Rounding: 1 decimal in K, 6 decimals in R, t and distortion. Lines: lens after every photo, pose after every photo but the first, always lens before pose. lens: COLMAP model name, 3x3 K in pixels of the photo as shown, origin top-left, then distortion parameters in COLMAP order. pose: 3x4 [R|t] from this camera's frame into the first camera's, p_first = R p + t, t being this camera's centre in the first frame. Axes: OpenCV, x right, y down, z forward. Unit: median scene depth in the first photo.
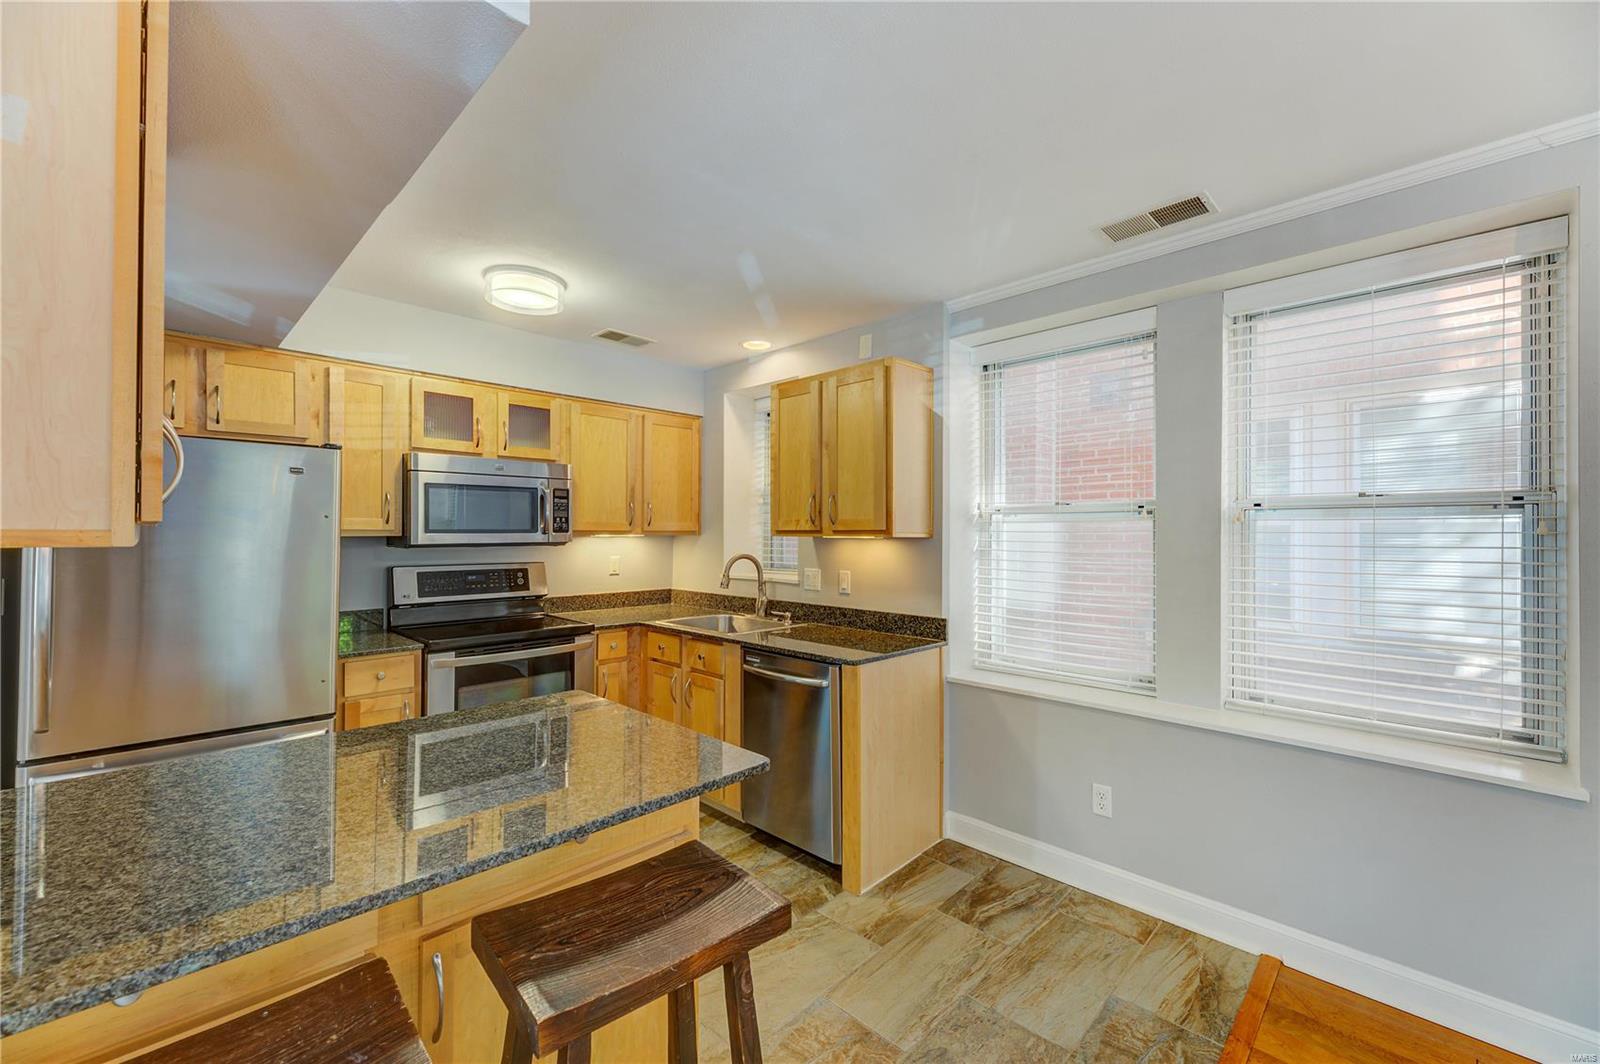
lens RADIAL K [[644.7, 0, 800.0], [0, 644.7, 529.4], [0, 0, 1]] dist [0.013860, -0.001136]
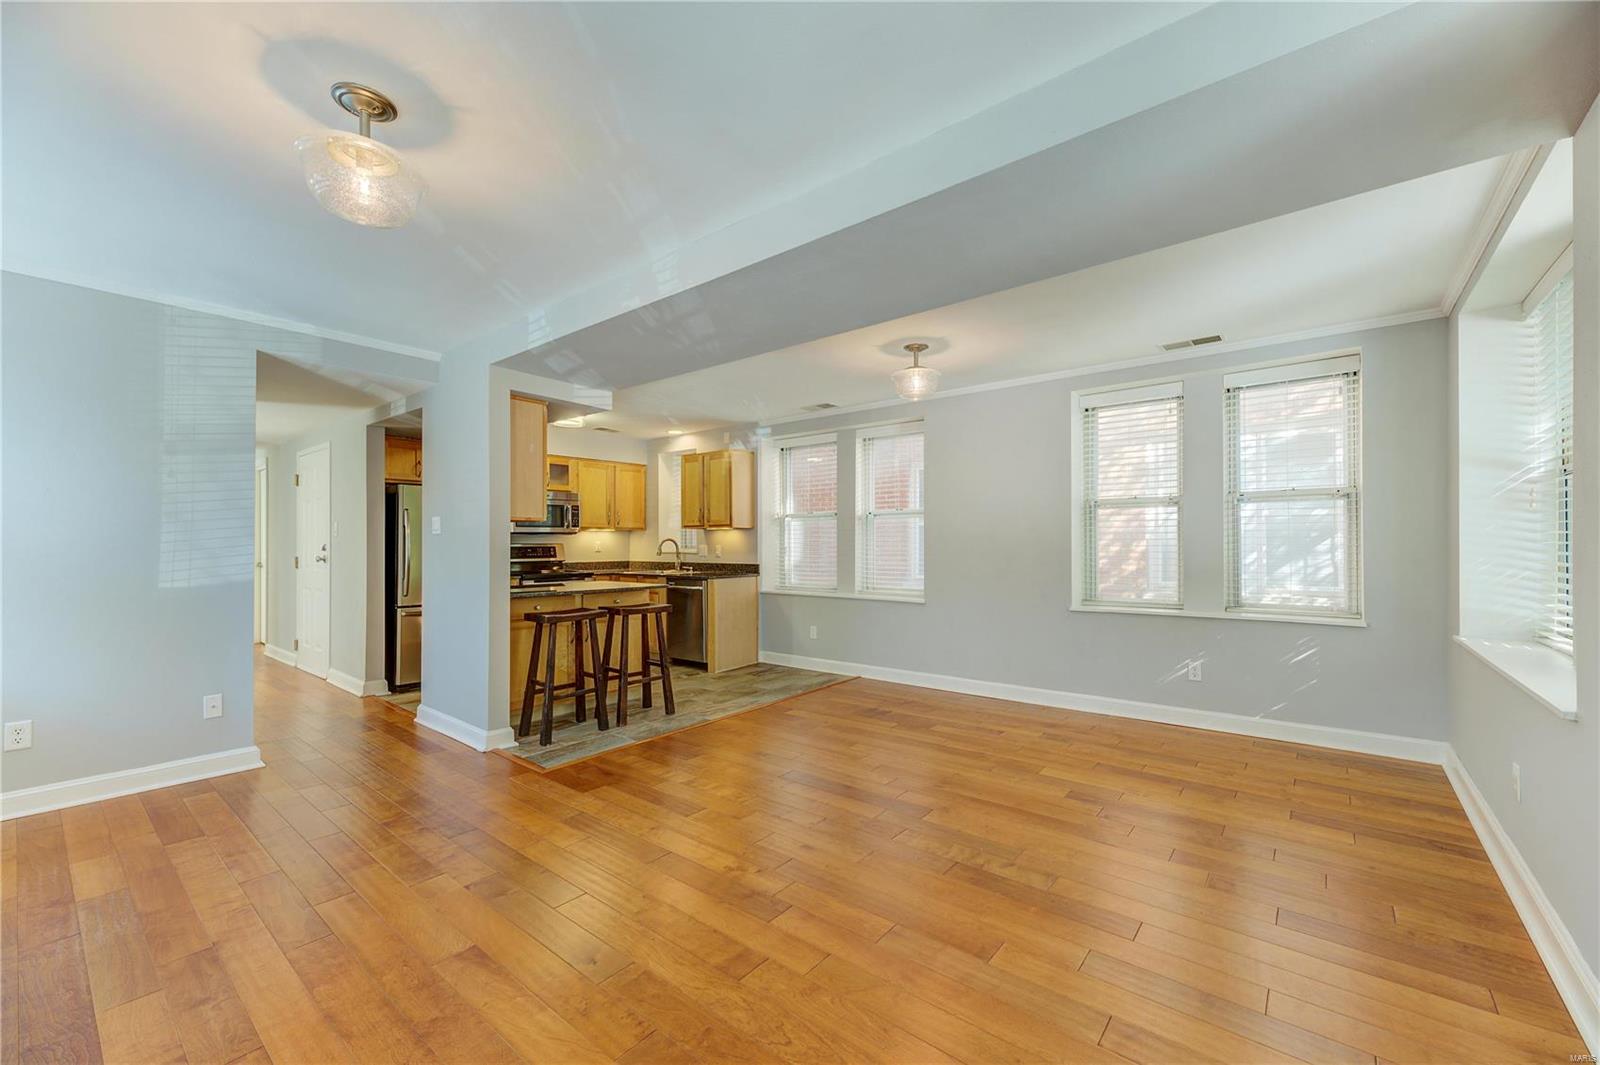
lens RADIAL K [[644.7, 0, 801.7], [0, 644.7, 533.7], [0, 0, 1]] dist [0.013860, -0.001136]
pose [[0.995741, -0.004293, 0.092099, 0.150408], [0.005202, 0.999940, -0.009624, 0.049492], [-0.092052, 0.010062, 0.995703, -1.106454]]
